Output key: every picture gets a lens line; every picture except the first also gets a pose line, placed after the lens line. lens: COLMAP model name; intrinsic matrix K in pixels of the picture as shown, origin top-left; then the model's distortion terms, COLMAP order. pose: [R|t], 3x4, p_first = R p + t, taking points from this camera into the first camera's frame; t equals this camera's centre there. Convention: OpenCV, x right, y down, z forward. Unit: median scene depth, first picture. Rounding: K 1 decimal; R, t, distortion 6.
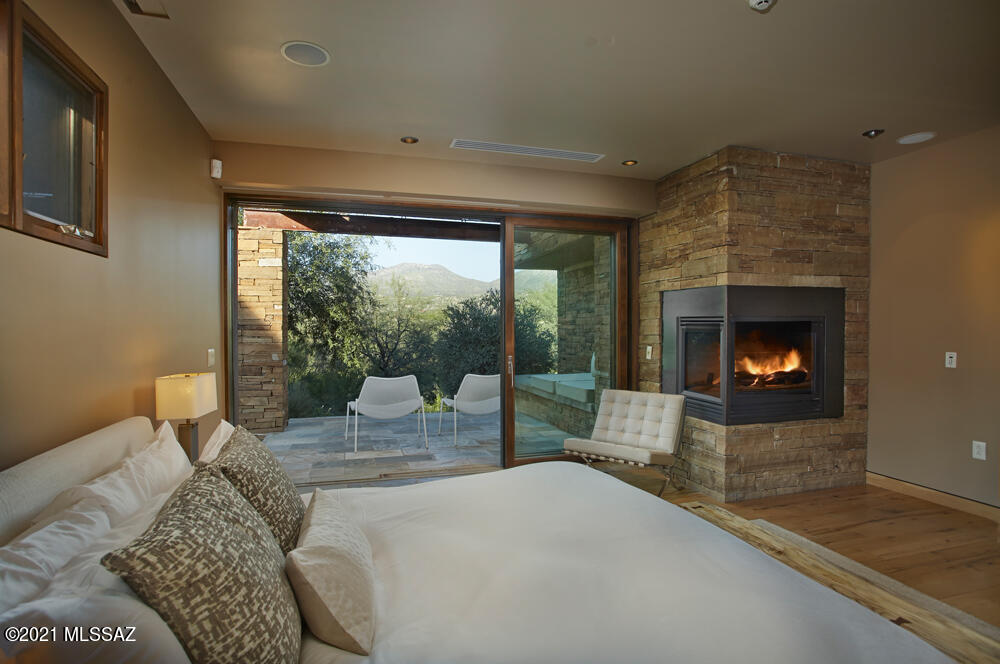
lens RADIAL K [[525.7, 0, 497.6], [0, 525.7, 328.7], [0, 0, 1]] dist [-0.036309, 0.000711]
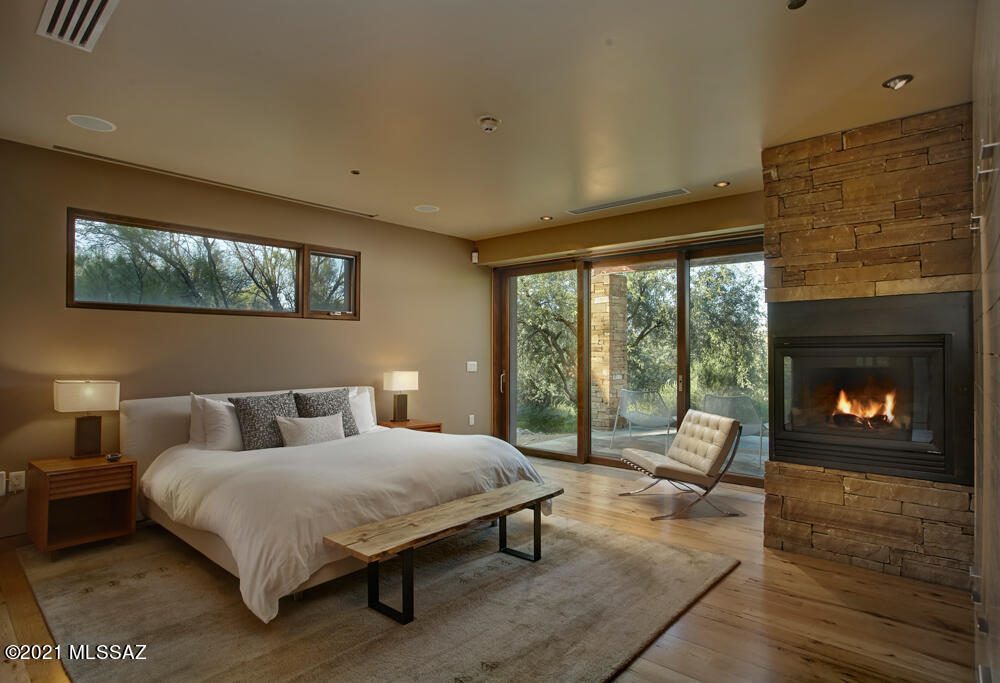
lens RADIAL K [[523.5, 0, 502.3], [0, 523.5, 346.9], [0, 0, 1]] dist [0.000086, -0.000045]
pose [[0.546160, -0.004722, -0.837667, 0.925986], [-0.014528, 0.999780, -0.015108, 0.012558], [0.837555, 0.020421, 0.545972, 0.124072]]
